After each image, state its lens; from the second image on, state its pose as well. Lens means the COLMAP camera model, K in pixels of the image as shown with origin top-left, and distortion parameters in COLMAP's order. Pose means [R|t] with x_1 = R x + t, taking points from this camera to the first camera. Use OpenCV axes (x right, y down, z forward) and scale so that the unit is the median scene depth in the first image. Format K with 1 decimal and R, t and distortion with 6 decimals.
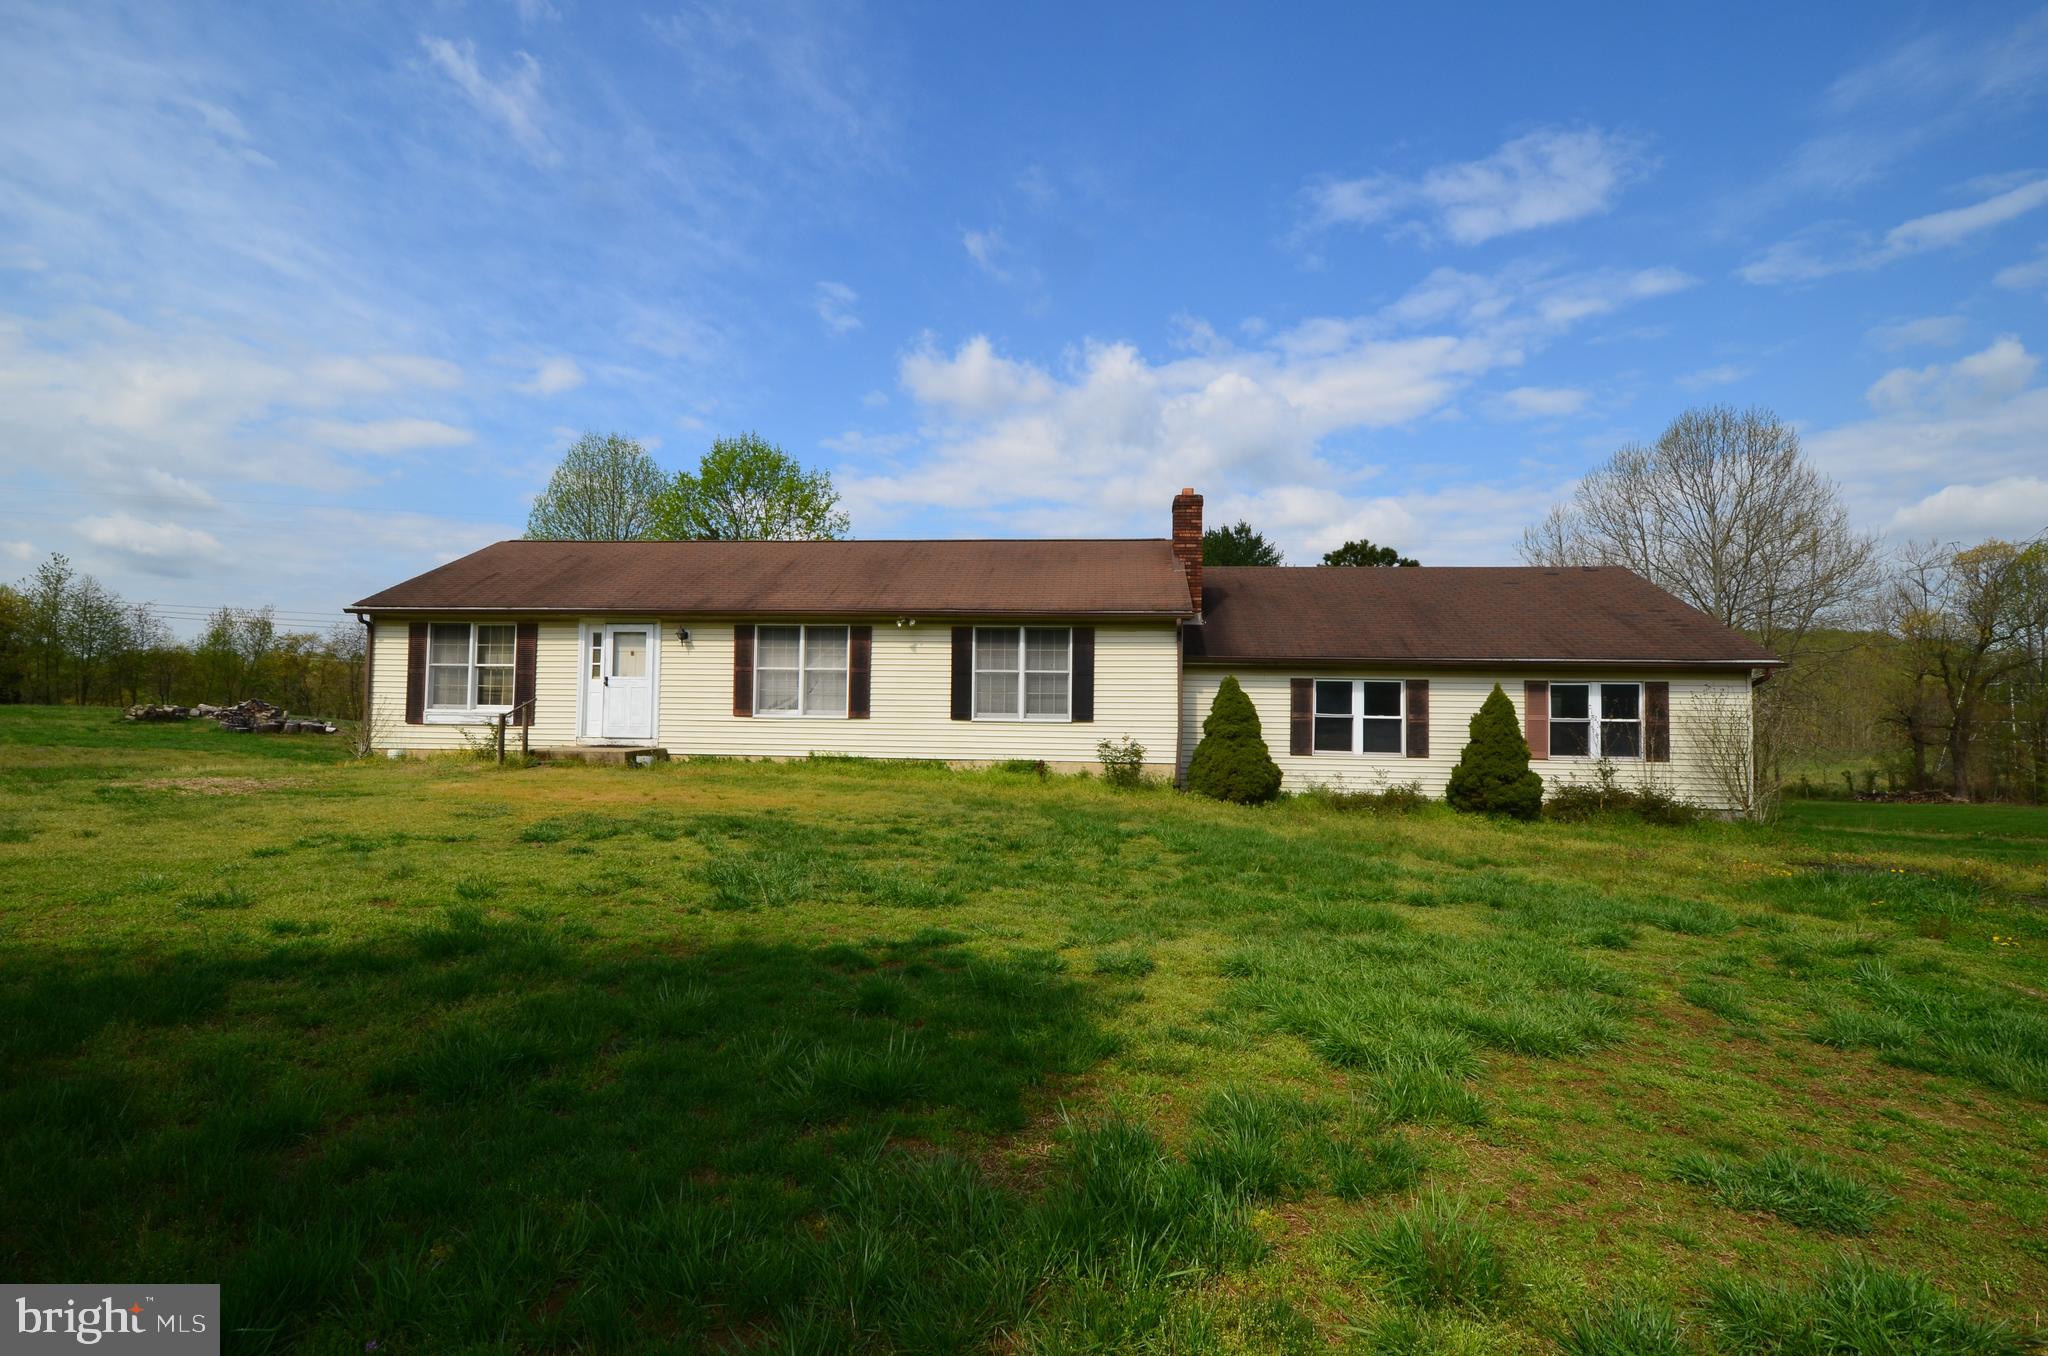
lens RADIAL K [[576.4, 0, 1024.3], [0, 576.4, 689.9], [0, 0, 1]] dist [0.000227, 0.000005]
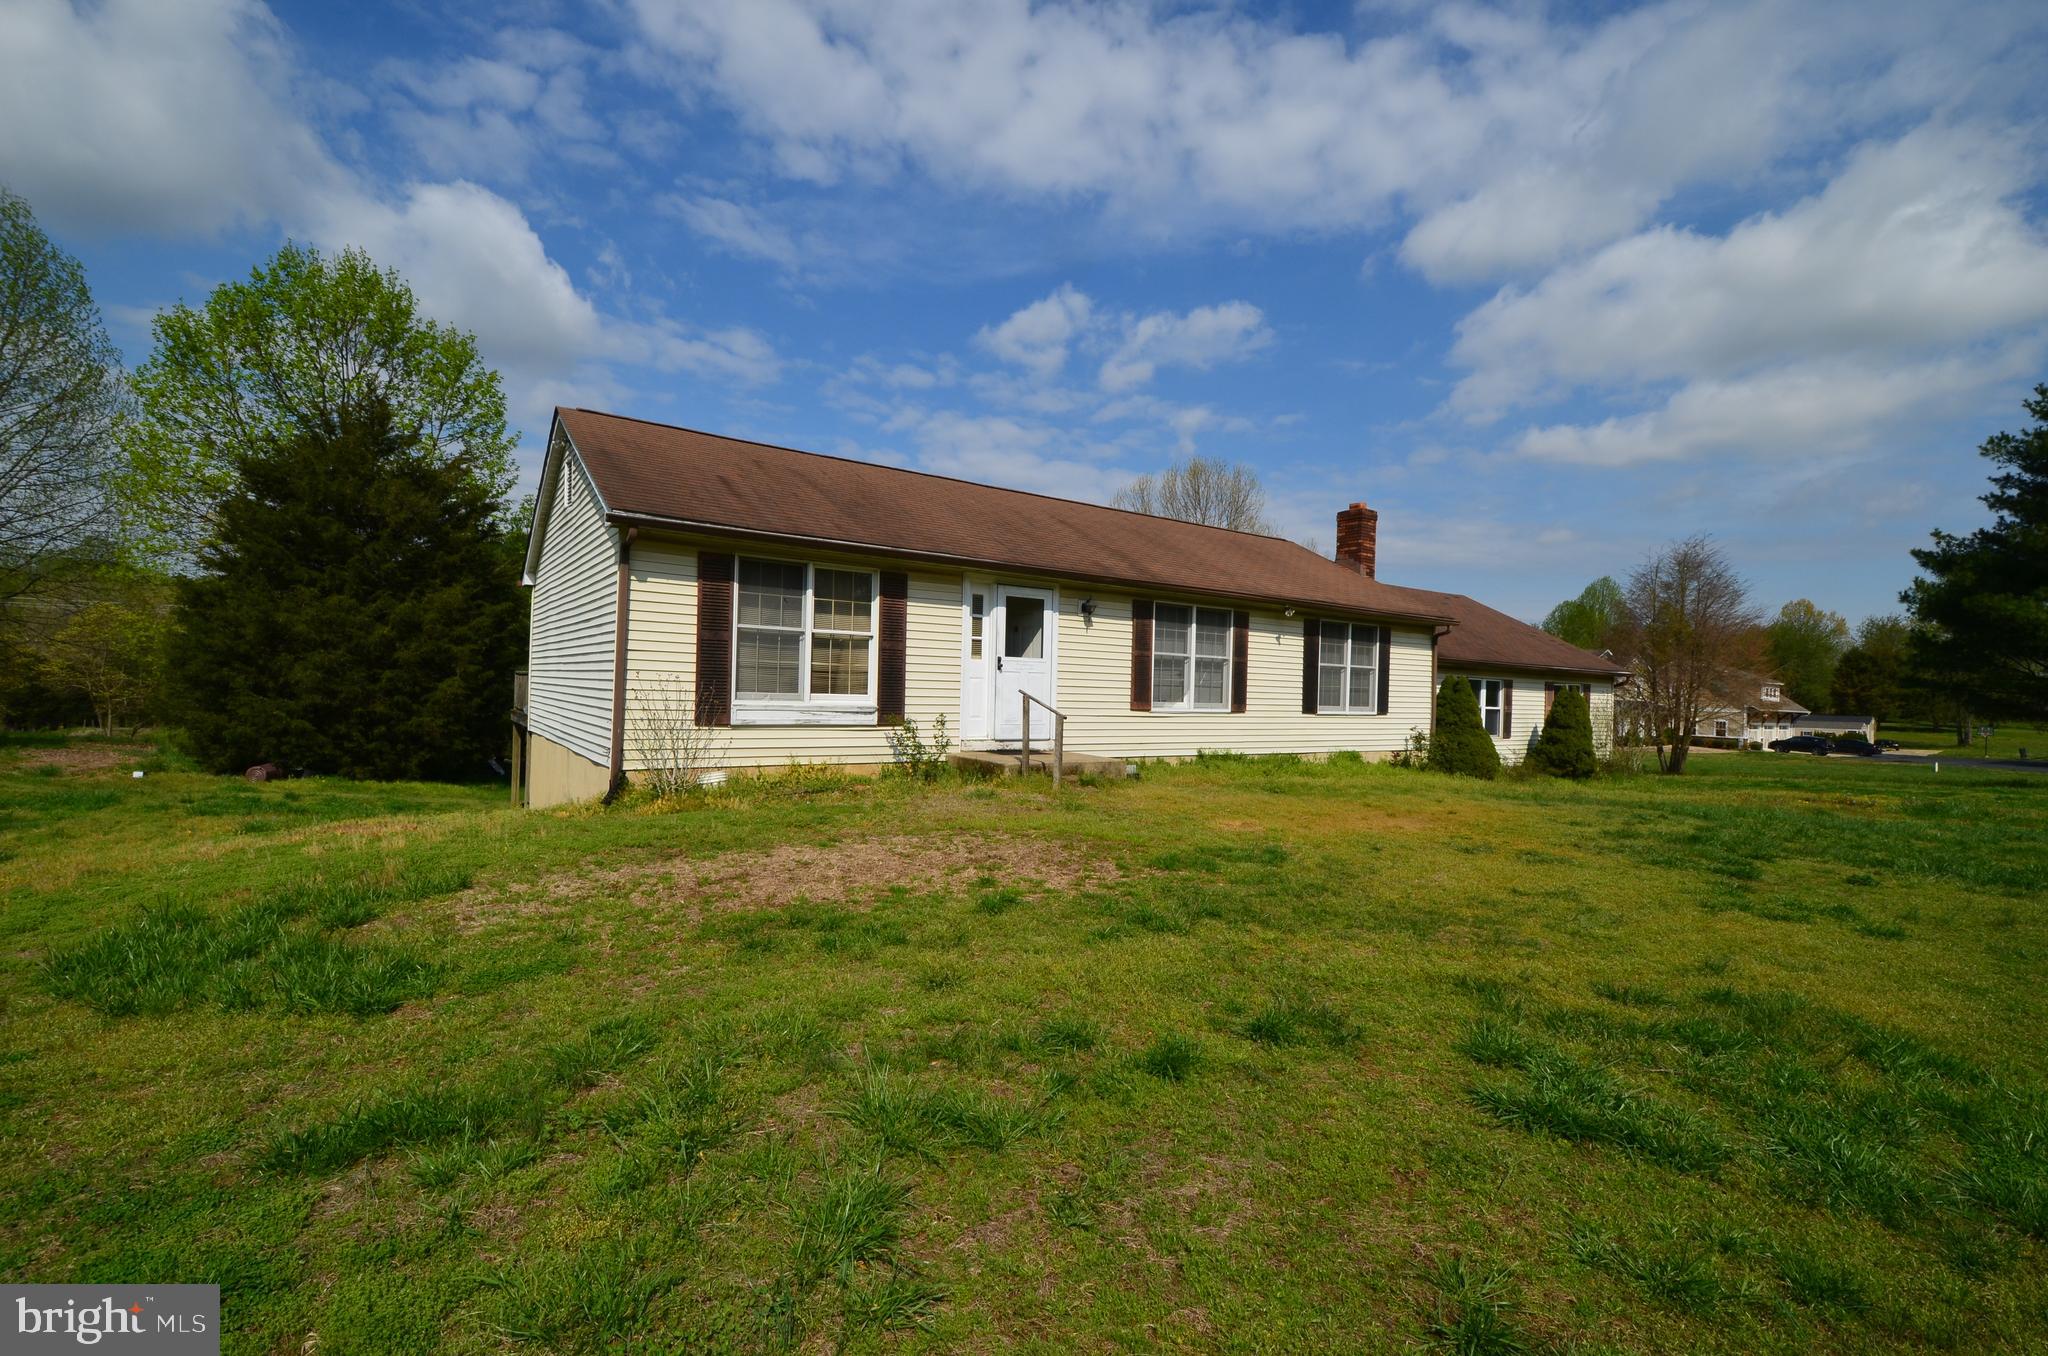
lens RADIAL K [[887.8, 0, 1026.6], [0, 887.8, 677.7], [0, 0, 1]] dist [-0.001143, 0.000125]
pose [[0.785147, 0.017936, 0.619050, -1.404357], [-0.036472, 0.999185, 0.017308, -0.017877], [-0.618235, -0.036167, 0.785161, 0.089636]]
